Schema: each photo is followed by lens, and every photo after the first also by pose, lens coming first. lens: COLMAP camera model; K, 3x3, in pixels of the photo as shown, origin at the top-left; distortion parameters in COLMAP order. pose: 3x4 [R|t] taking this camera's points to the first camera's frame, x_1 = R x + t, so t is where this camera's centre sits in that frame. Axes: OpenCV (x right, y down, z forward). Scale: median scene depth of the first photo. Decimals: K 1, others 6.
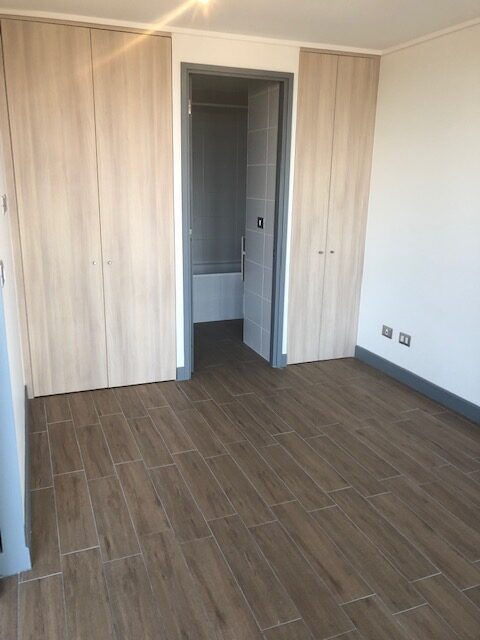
lens RADIAL K [[528.2, 0, 240.0], [0, 528.2, 320.0], [0, 0, 1]] dist [0.004726, -0.004176]
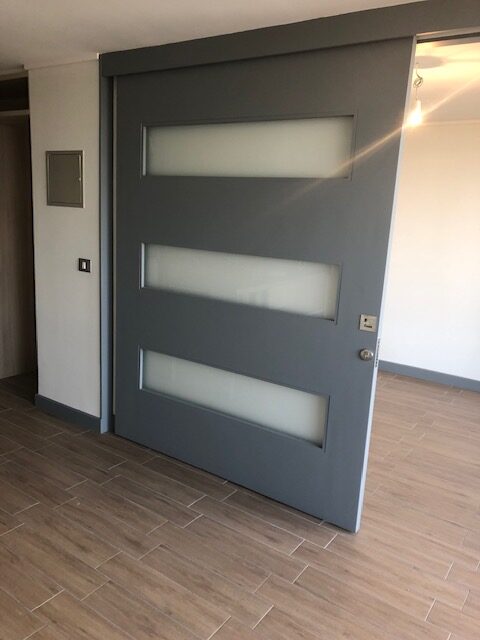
lens RADIAL K [[526.2, 0, 236.7], [0, 526.2, 315.5], [0, 0, 1]] dist [0.040719, -0.030981]
pose [[0.832844, -0.089554, 0.546214, -0.952536], [0.111611, 0.993725, -0.007255, -0.043868], [-0.542137, 0.067006, 0.837614, -0.037190]]
